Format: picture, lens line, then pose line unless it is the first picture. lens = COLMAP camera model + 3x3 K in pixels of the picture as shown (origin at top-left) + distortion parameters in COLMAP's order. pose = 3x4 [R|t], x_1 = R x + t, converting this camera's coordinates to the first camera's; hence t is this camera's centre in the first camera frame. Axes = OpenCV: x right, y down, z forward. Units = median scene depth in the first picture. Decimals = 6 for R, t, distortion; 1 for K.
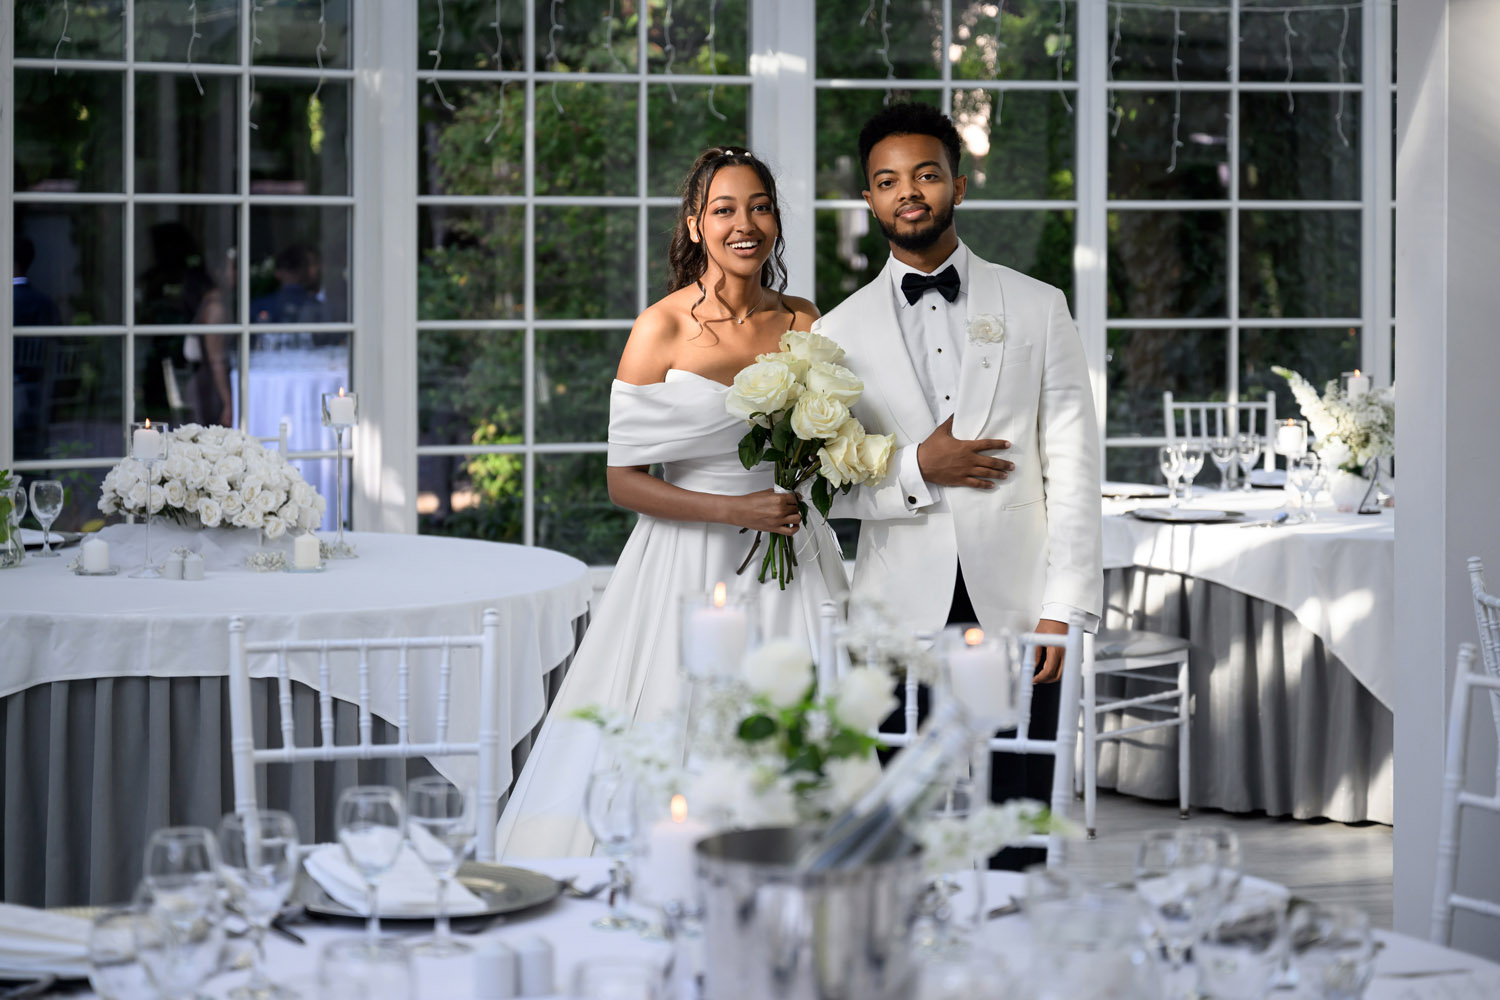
lens RADIAL K [[2953.4, 0, 749.4], [0, 2953.4, 501.0], [0, 0, 1]] dist [-0.021859, 0.183754]
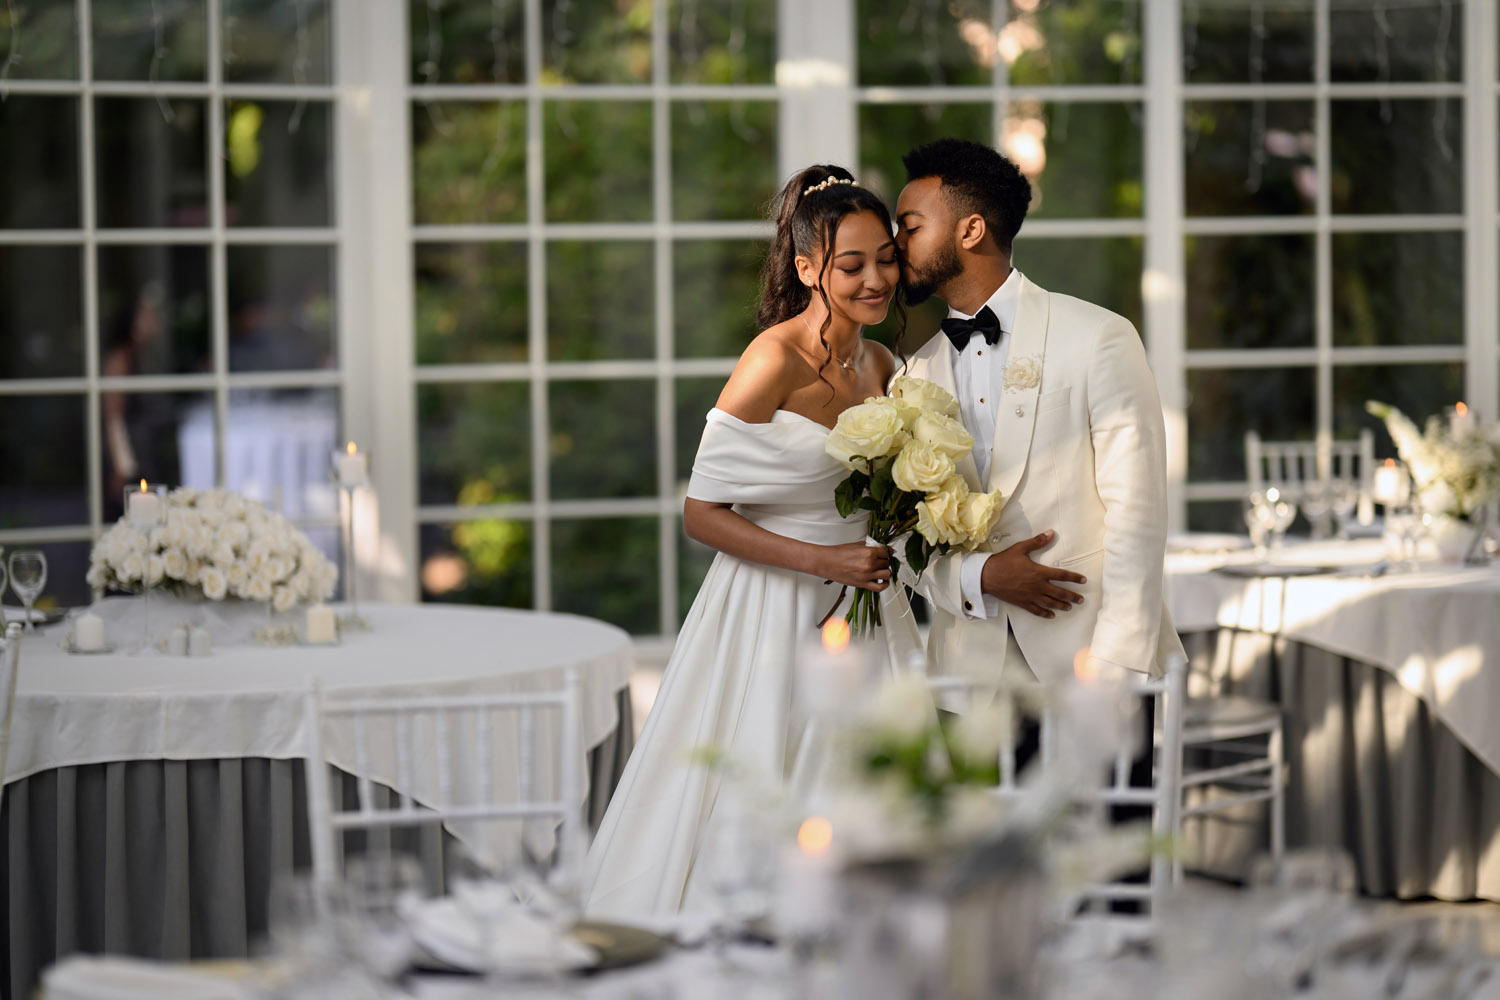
lens RADIAL K [[3753.6, 0, 750.4], [0, 3753.6, 638.0], [0, 0, 1]] dist [0.137261, -0.786562]
pose [[0.999792, -0.016446, 0.012059, -0.029876], [0.016253, 0.999740, 0.015985, 0.004894], [-0.012319, -0.015785, 0.999800, -0.167810]]
